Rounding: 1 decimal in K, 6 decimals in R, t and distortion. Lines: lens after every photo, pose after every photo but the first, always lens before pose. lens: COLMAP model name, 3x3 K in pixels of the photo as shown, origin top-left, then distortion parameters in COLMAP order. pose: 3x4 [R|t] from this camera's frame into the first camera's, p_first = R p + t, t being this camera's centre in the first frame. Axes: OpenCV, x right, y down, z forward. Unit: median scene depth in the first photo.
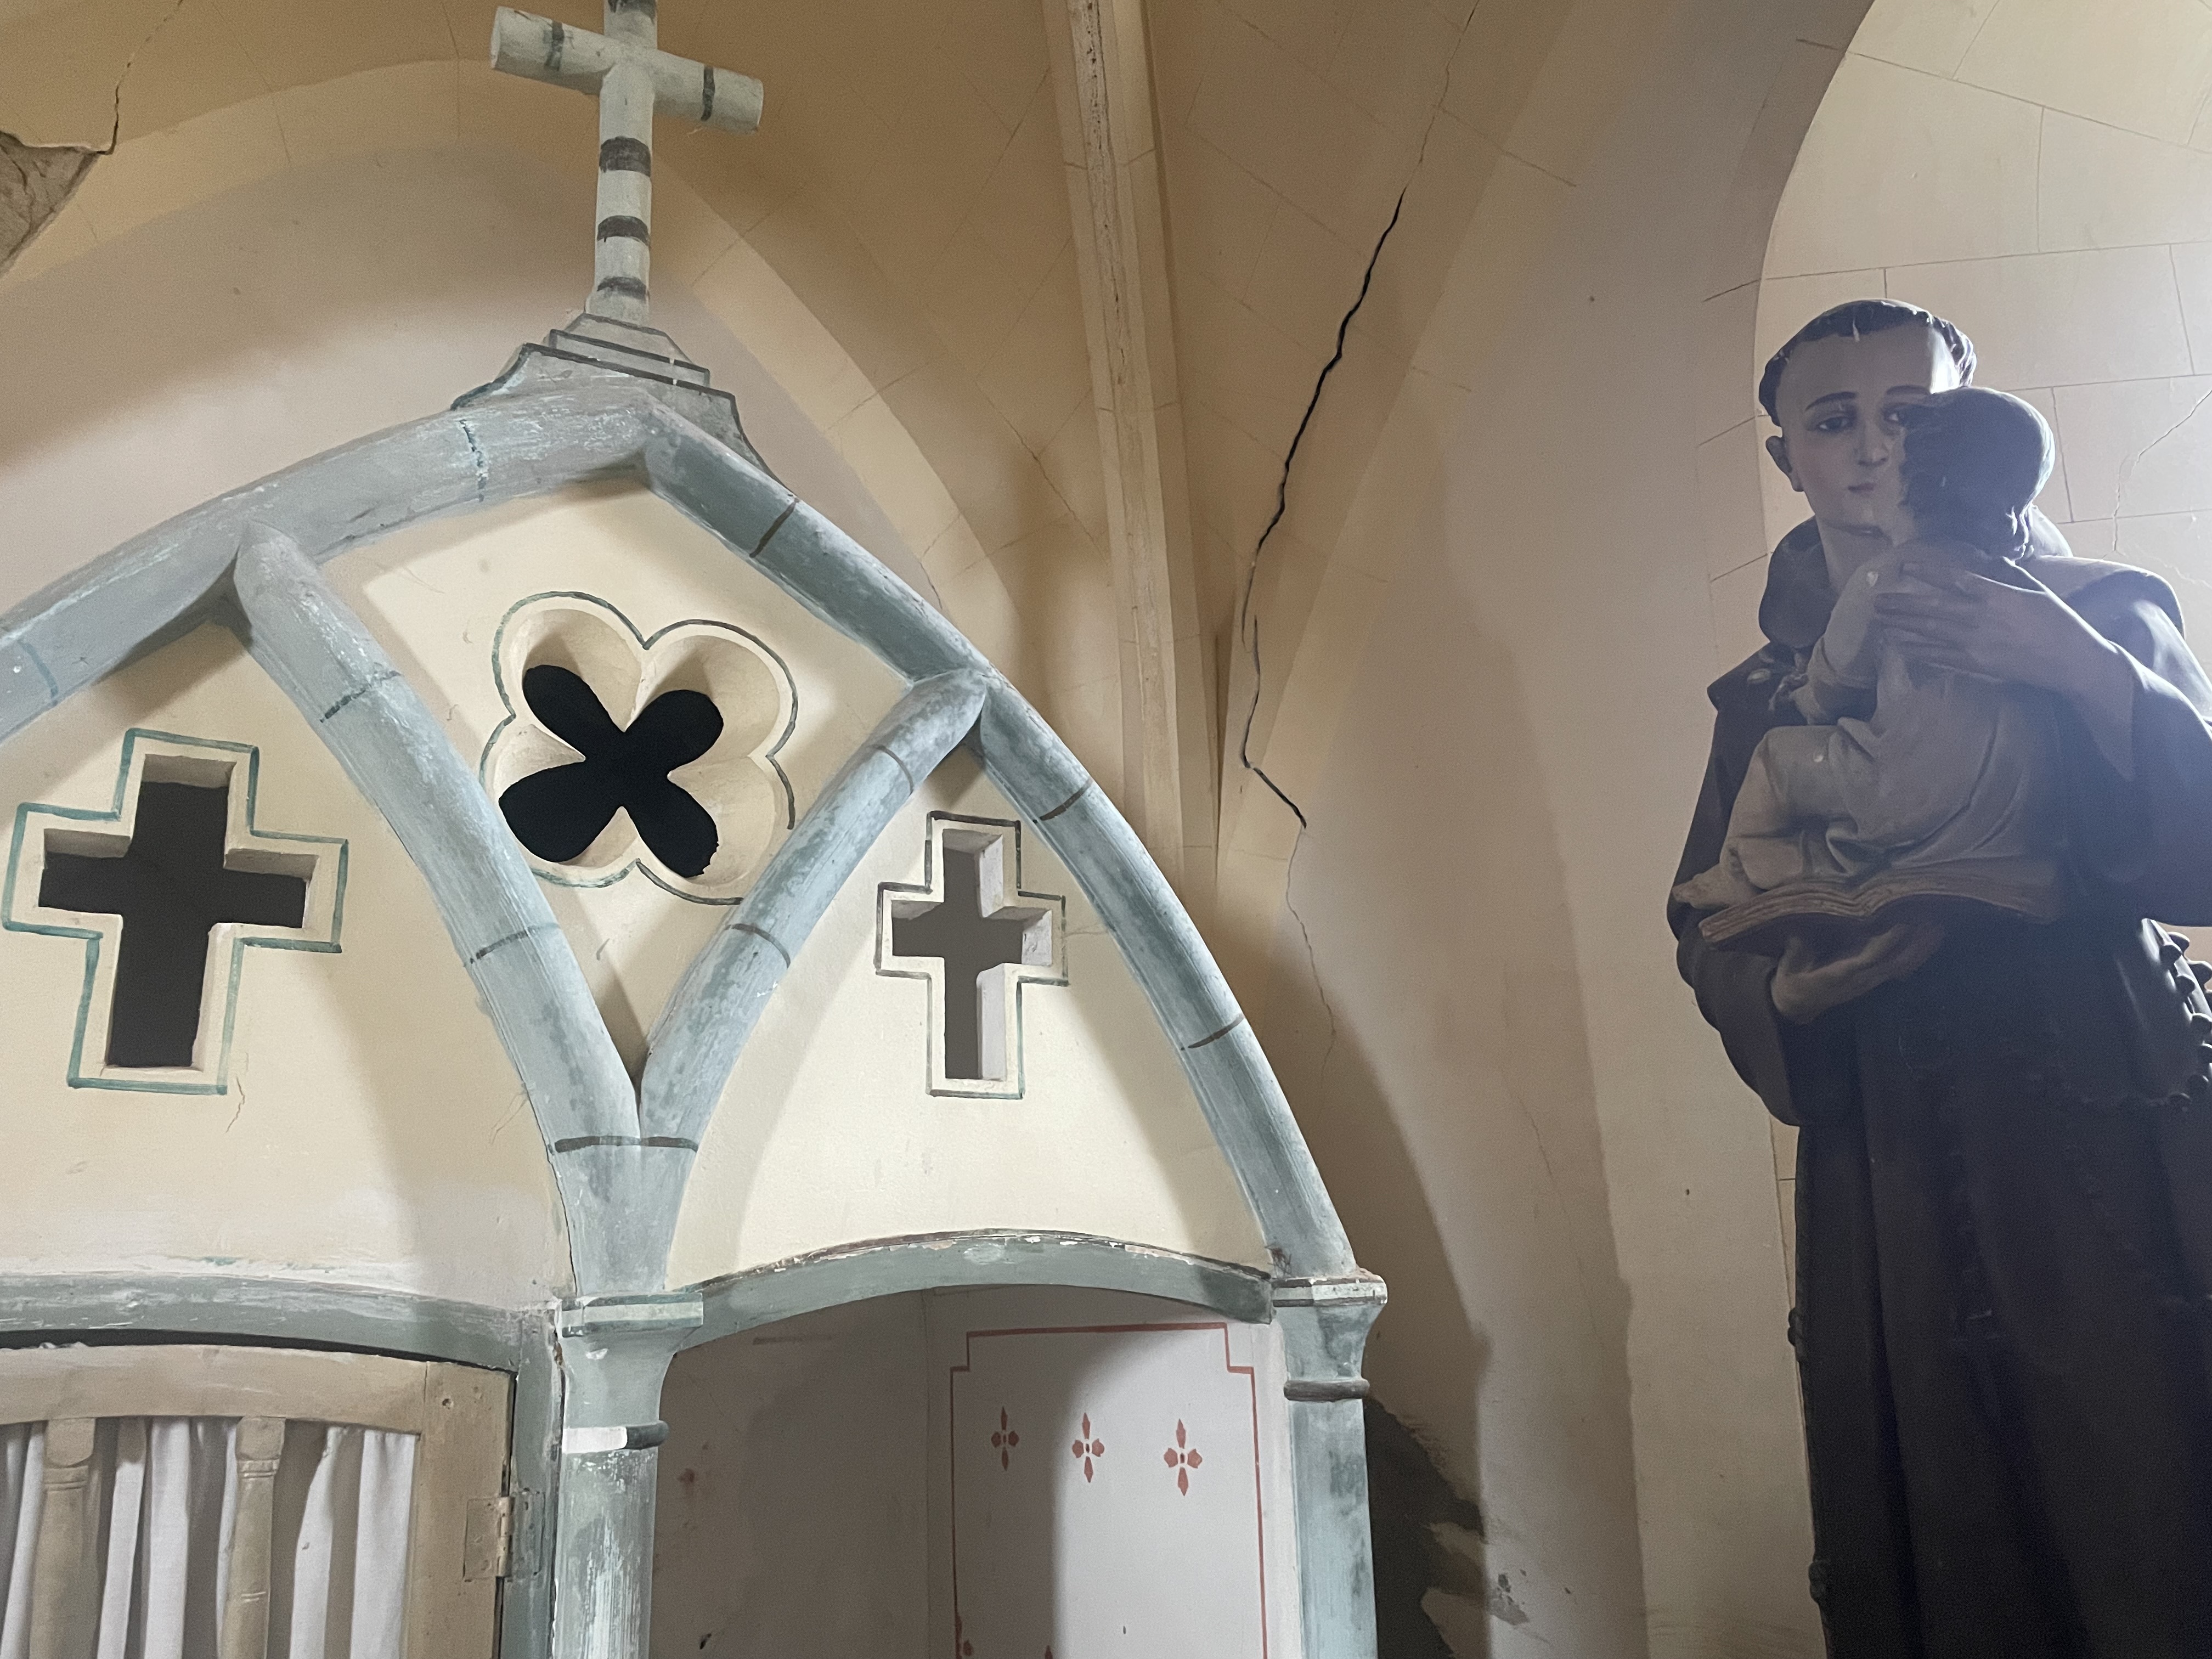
lens RADIAL K [[1662.5, 0, 1118.8], [0, 1662.5, 827.0], [0, 0, 1]] dist [0.091253, -0.115309]
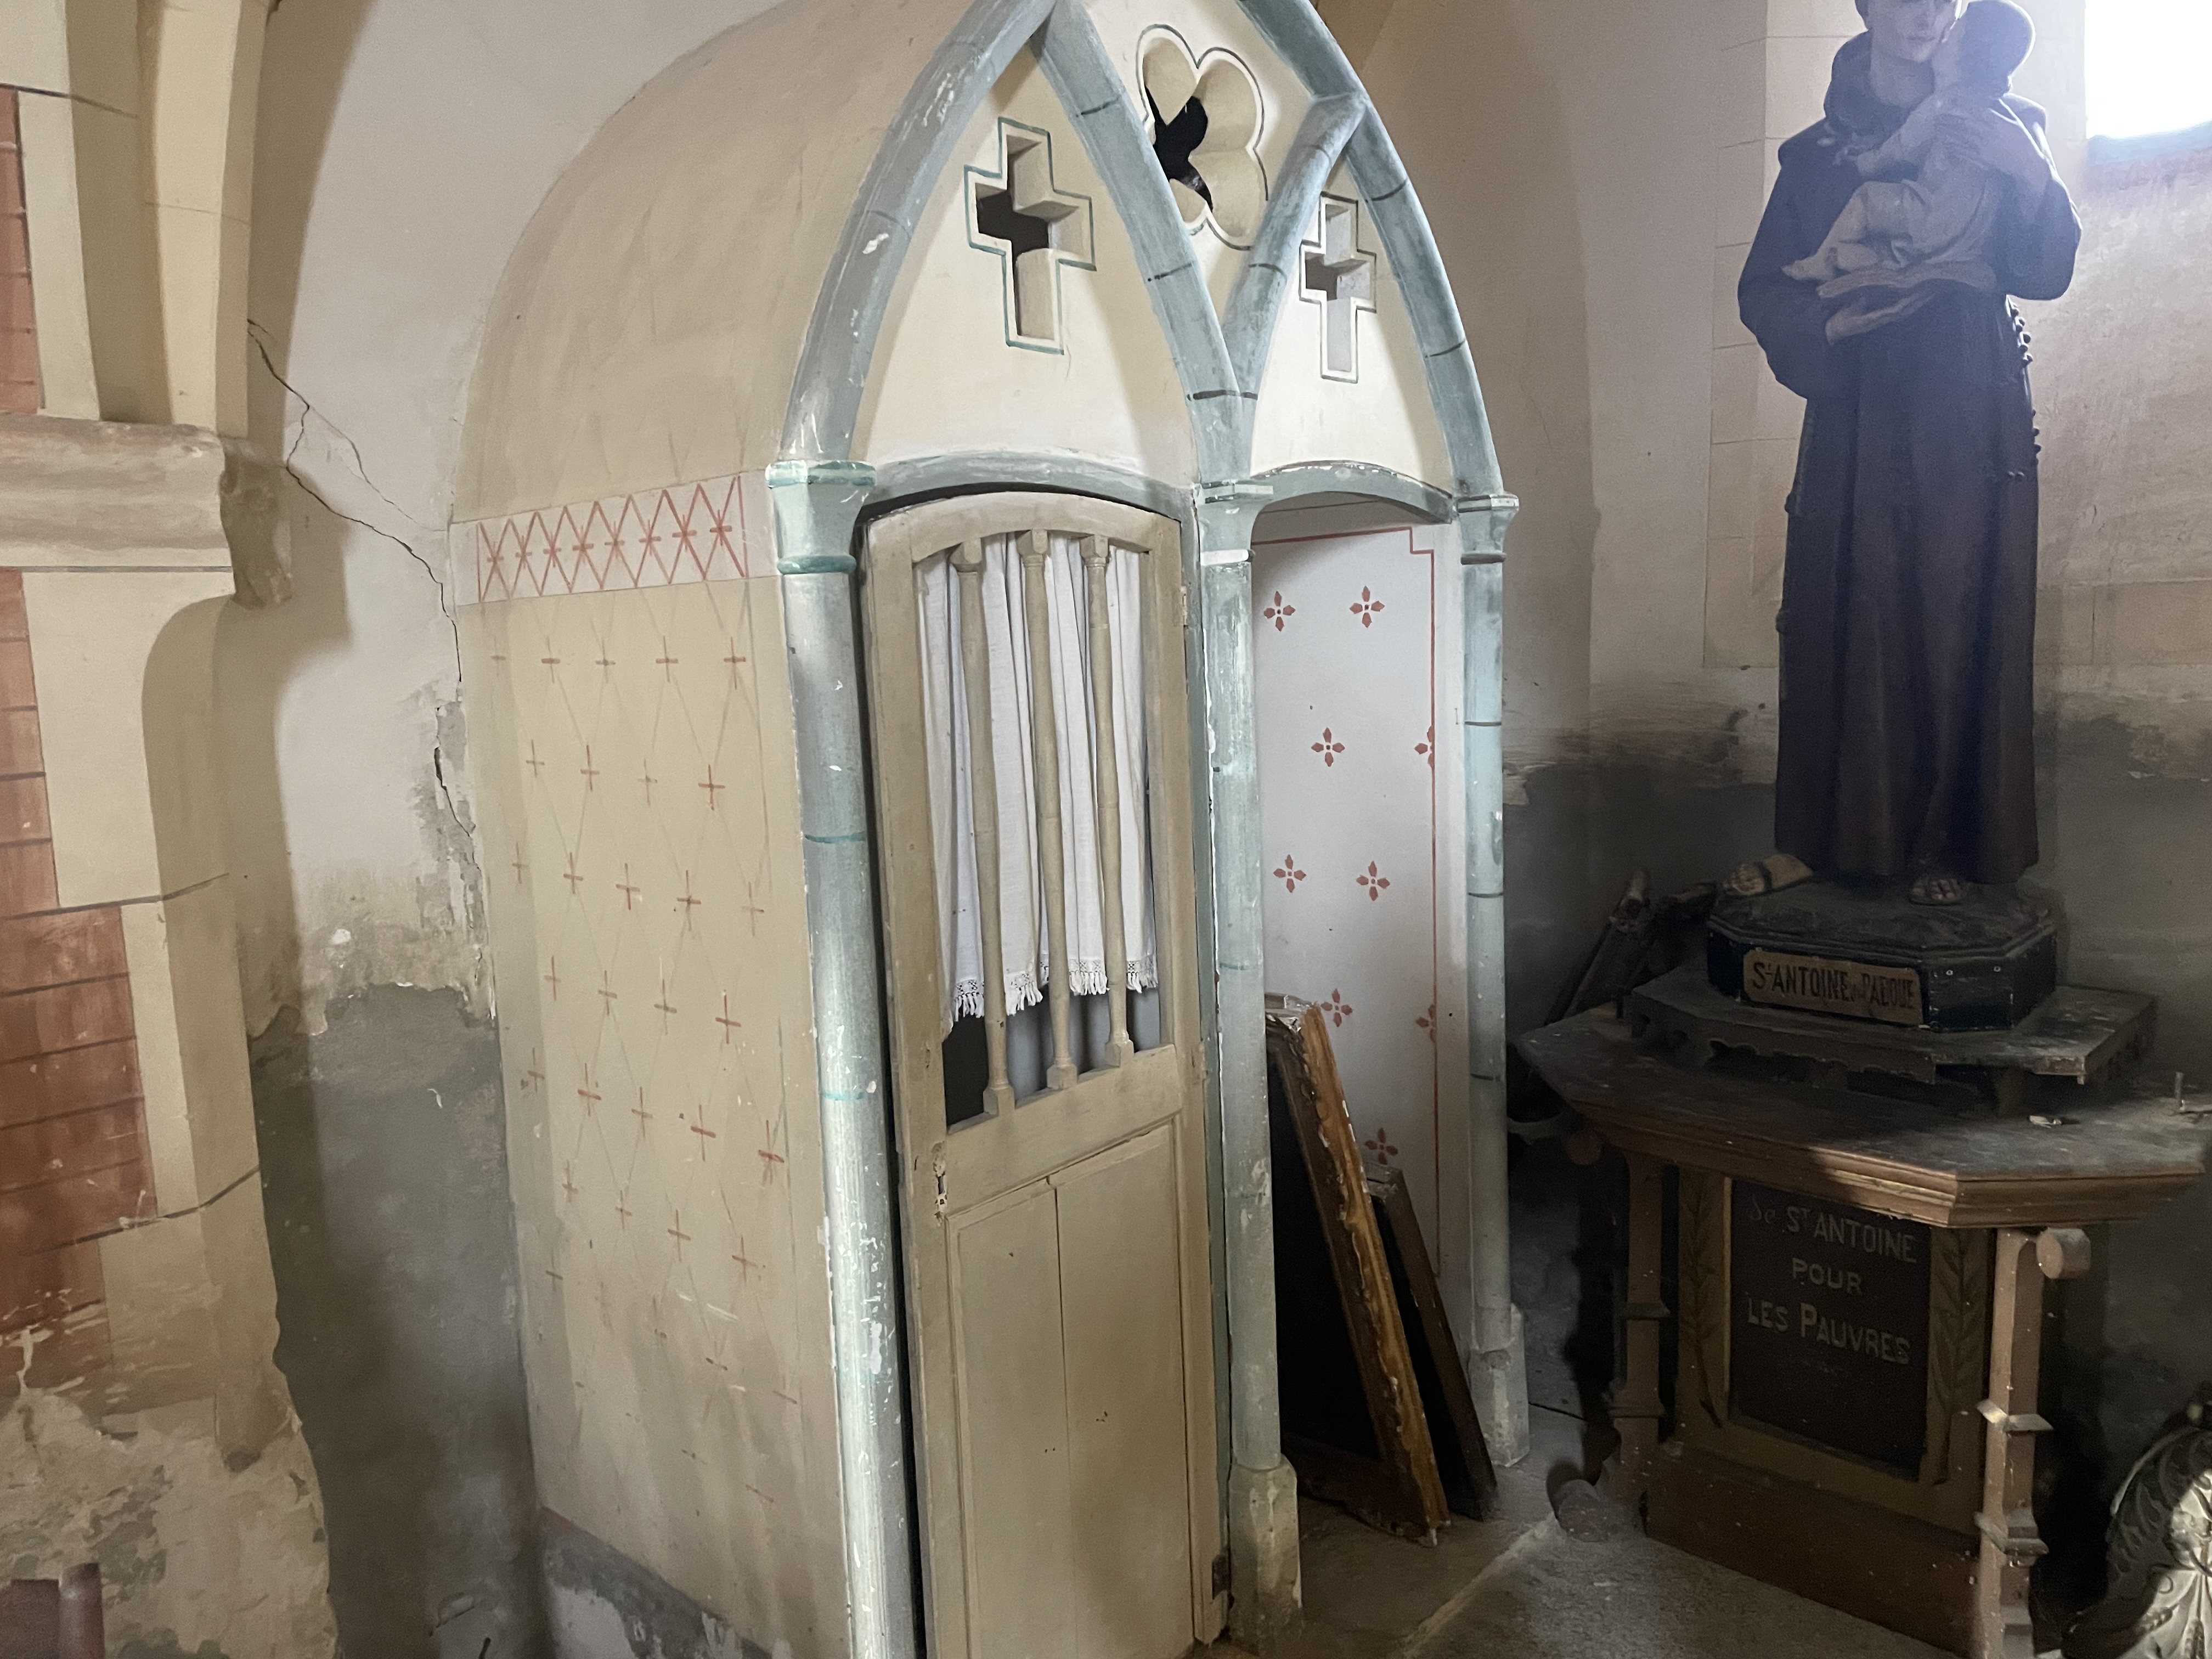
lens RADIAL K [[1662.5, 0, 1098.6], [0, 1662.5, 815.8], [0, 0, 1]] dist [0.091253, -0.115309]
pose [[0.959482, -0.039032, 0.279052, -0.816252], [-0.066010, 0.931662, 0.357280, -0.014125], [-0.273927, -0.361224, 0.891336, -0.586537]]
